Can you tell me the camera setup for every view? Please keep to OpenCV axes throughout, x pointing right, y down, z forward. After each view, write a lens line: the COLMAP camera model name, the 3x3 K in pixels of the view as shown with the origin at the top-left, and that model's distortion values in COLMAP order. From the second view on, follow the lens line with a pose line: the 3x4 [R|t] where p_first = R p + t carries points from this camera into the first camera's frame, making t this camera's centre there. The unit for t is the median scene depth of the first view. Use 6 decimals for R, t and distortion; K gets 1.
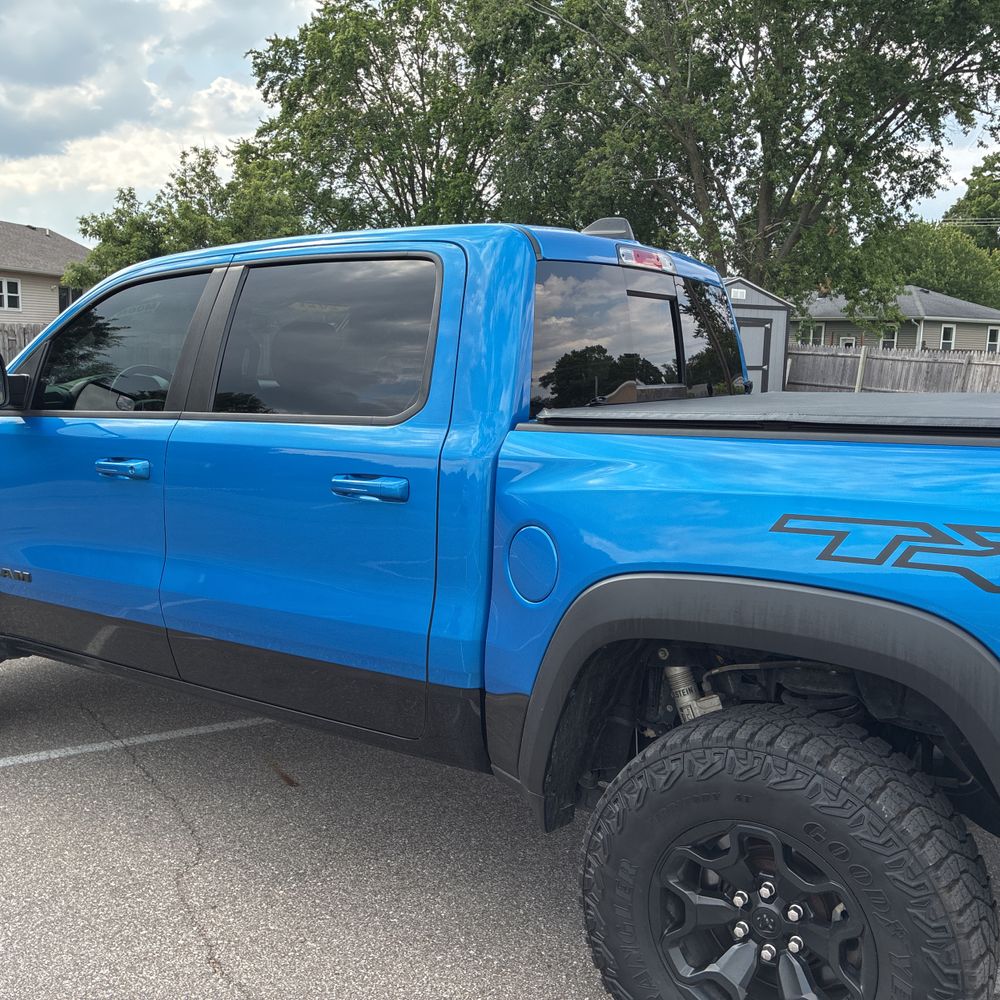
lens RADIAL K [[1013.7, 0, 504.1], [0, 1013.7, 499.6], [0, 0, 1]] dist [0.016566, 0.000000]
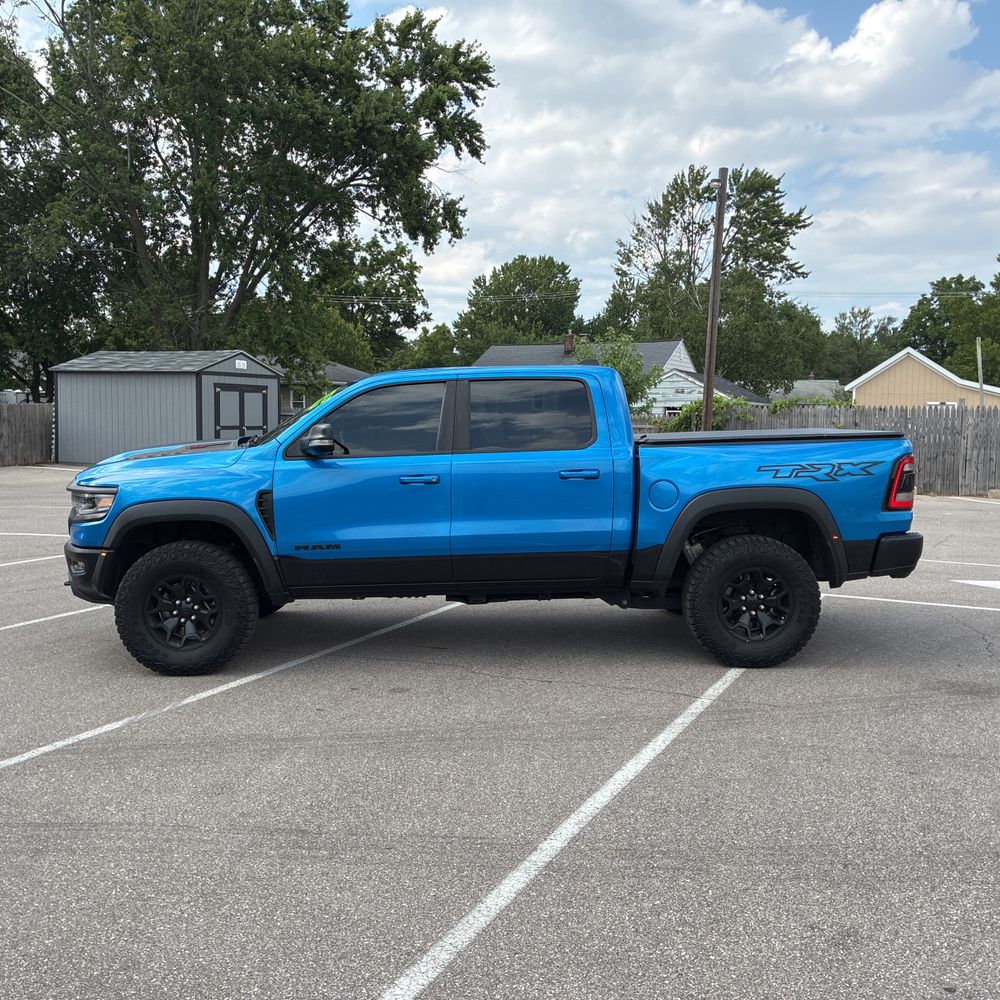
lens RADIAL K [[1013.7, 0, 490.9], [0, 1013.7, 510.7], [0, 0, 1]] dist [0.016566, 0.000000]
pose [[0.823023, -0.071840, 0.563447, -1.101231], [0.098567, 0.994983, -0.017115, 0.061636], [-0.559390, 0.069624, 0.825975, -0.576756]]
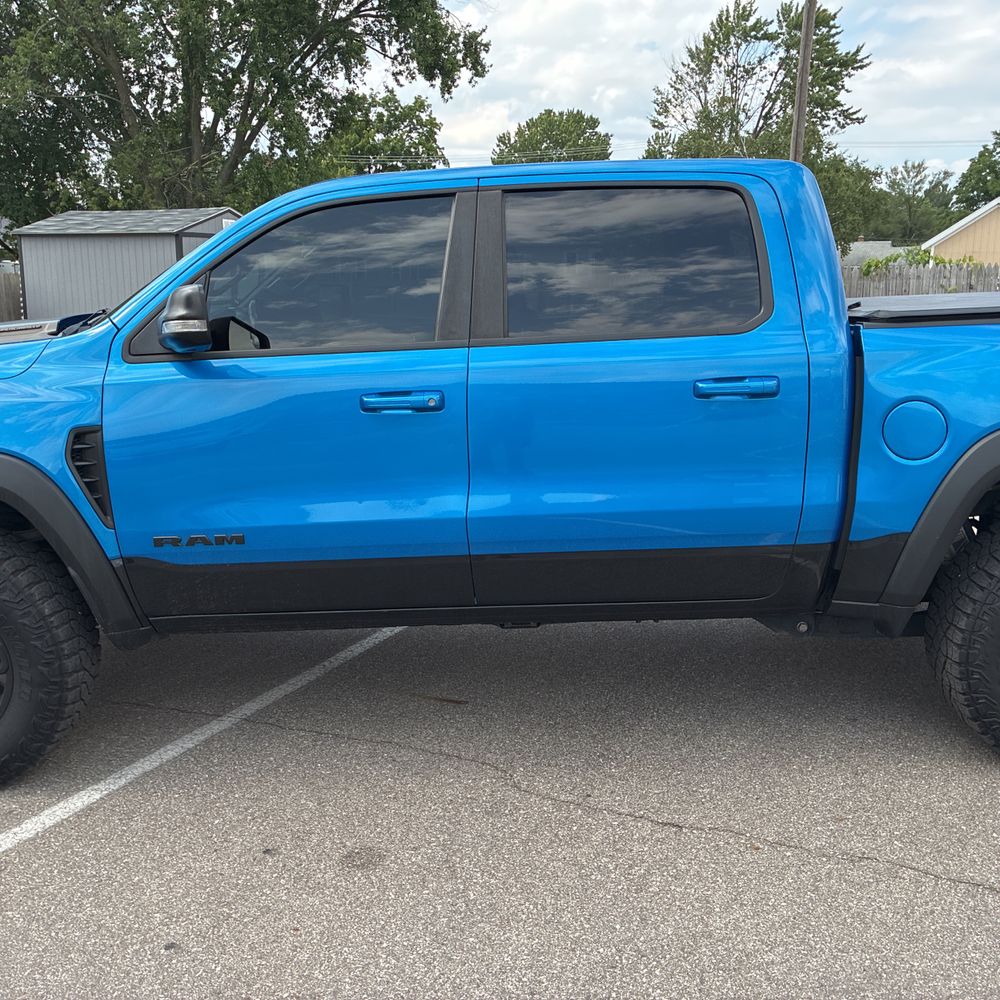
lens RADIAL K [[1013.7, 0, 489.4], [0, 1013.7, 497.5], [0, 0, 1]] dist [0.016566, 0.000000]
pose [[0.836758, -0.138783, 0.529694, -0.656487], [0.105575, 0.990088, 0.092632, -0.017621], [-0.537300, -0.021588, 0.843115, 0.111923]]
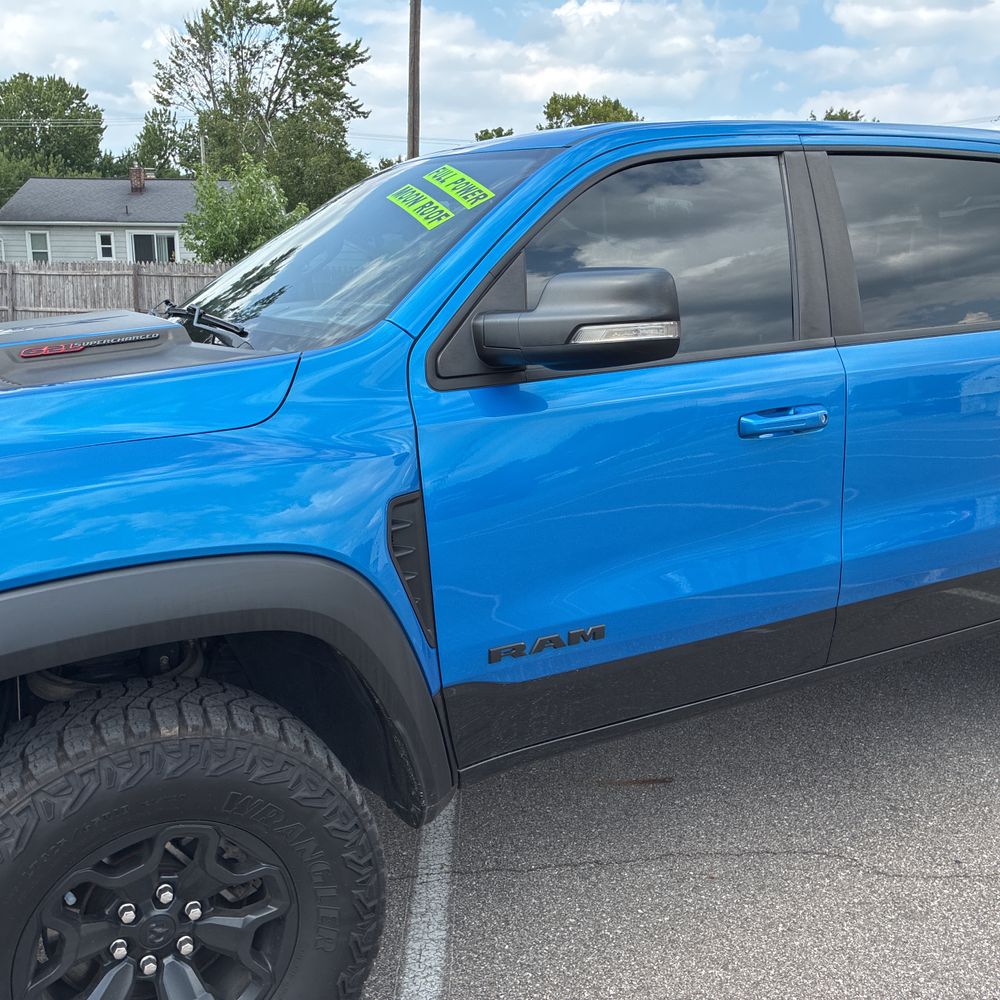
lens RADIAL K [[1013.7, 0, 503.8], [0, 1013.7, 498.8], [0, 0, 1]] dist [0.016566, 0.000000]
pose [[0.481902, -0.215942, 0.849200, -0.880821], [0.143257, 0.975533, 0.166772, -0.102255], [-0.864435, 0.041286, 0.501046, 0.639670]]
